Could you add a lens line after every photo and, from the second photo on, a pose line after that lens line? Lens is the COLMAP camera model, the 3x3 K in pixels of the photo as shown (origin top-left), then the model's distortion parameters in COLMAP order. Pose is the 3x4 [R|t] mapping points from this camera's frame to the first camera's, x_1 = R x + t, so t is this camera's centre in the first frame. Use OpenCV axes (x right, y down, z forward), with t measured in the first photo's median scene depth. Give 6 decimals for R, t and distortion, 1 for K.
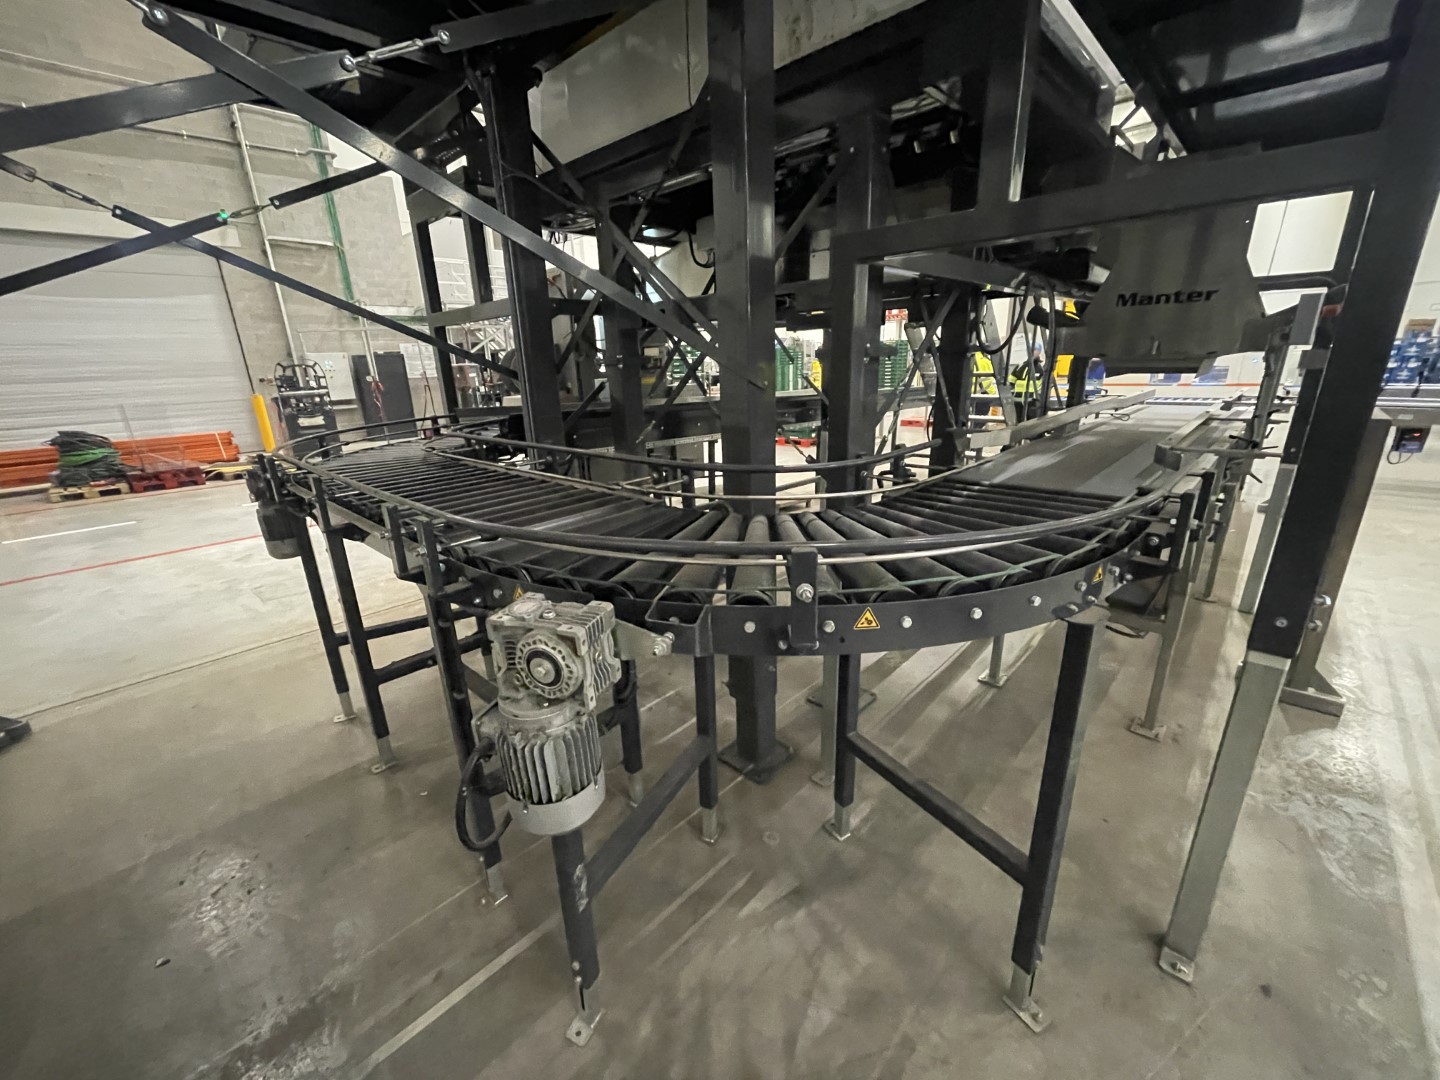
lens RADIAL K [[577.4, 0, 716.6], [0, 577.4, 545.3], [0, 0, 1]] dist [0.002485, 0.000160]
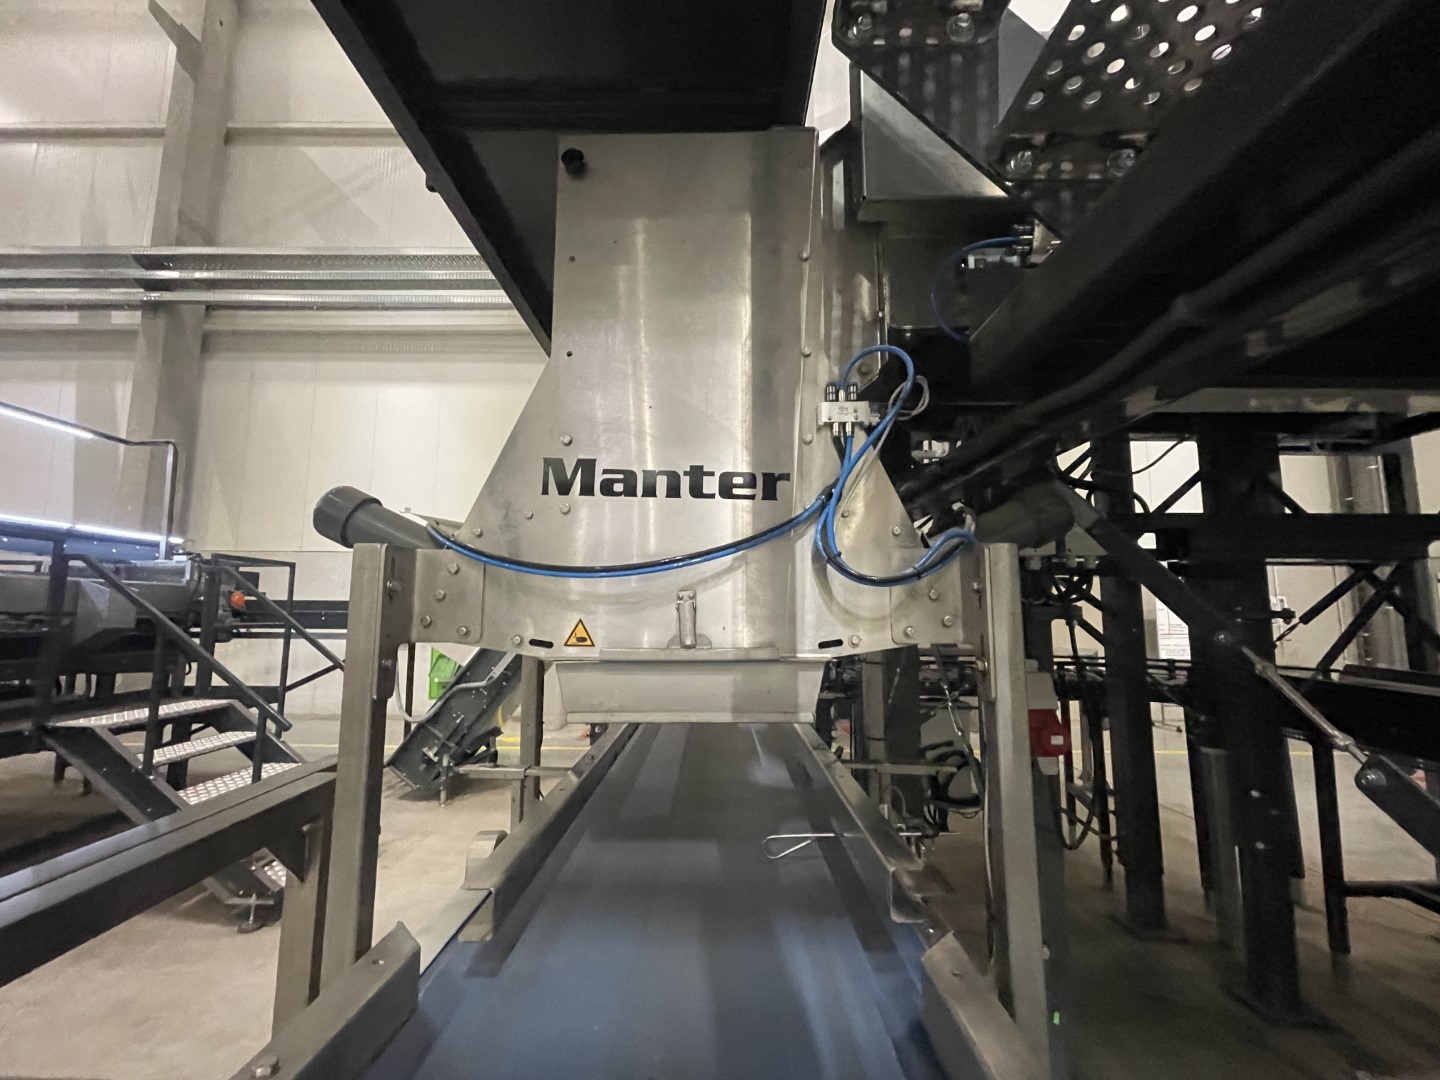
lens RADIAL K [[577.4, 0, 724.3], [0, 577.4, 540.4], [0, 0, 1]] dist [0.002485, 0.000160]
pose [[0.715269, 0.124758, 0.687624, 0.569867], [0.169447, 0.923616, -0.343834, -0.274690], [-0.677996, 0.362449, 0.639493, 0.769931]]
